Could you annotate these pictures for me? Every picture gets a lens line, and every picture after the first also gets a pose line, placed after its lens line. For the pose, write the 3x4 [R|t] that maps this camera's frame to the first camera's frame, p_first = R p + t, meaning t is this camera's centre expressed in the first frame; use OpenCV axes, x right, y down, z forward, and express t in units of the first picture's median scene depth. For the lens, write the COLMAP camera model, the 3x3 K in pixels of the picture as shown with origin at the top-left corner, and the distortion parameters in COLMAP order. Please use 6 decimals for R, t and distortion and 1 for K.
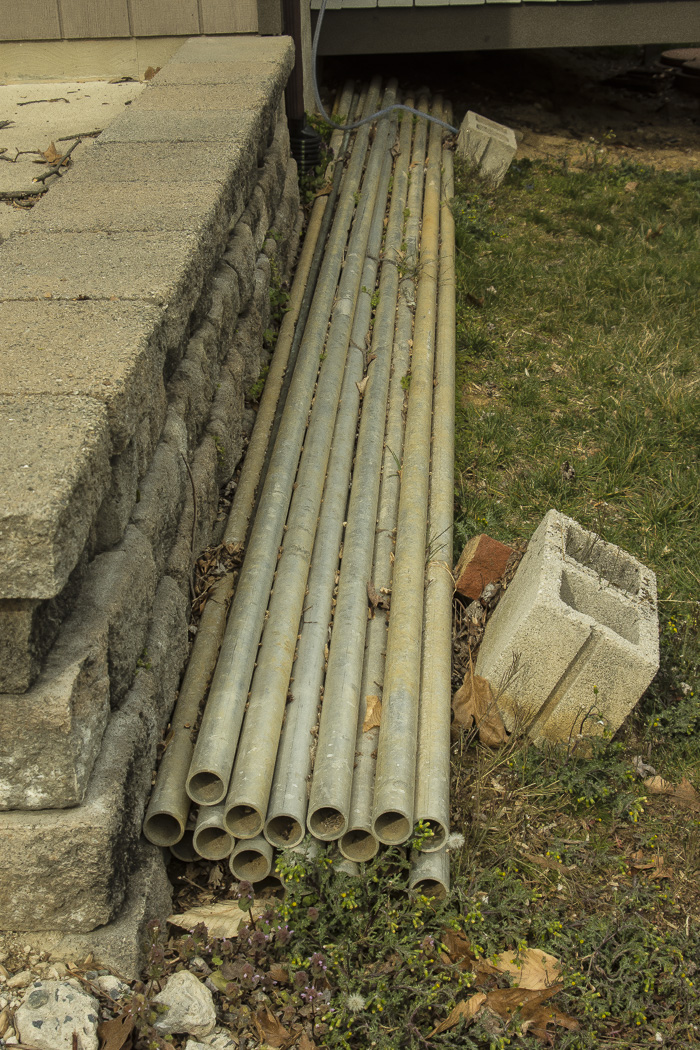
lens RADIAL K [[1727.3, 0, 350.2], [0, 1727.3, 524.7], [0, 0, 1]] dist [-0.141500, 0.000000]
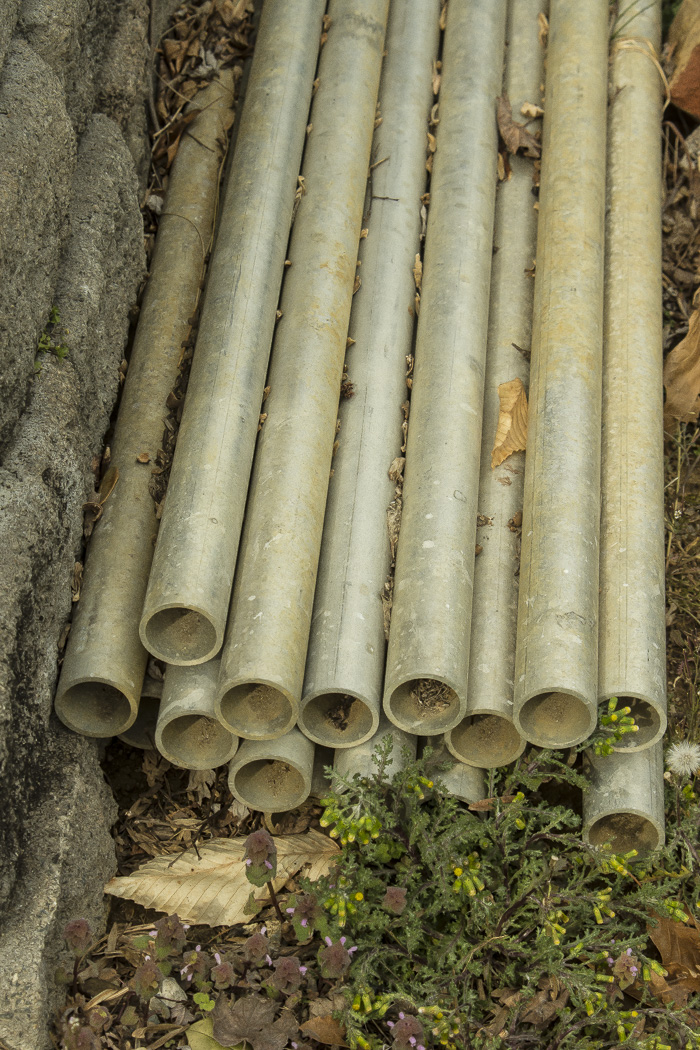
lens RADIAL K [[2599.4, 0, 351.9], [0, 2599.4, 525.4], [0, 0, 1]] dist [0.162200, 0.000000]
pose [[0.999672, 0.013463, -0.021782, -0.017200], [-0.006096, 0.951300, 0.308205, -0.100317], [0.024870, -0.307971, 0.951070, 0.276518]]
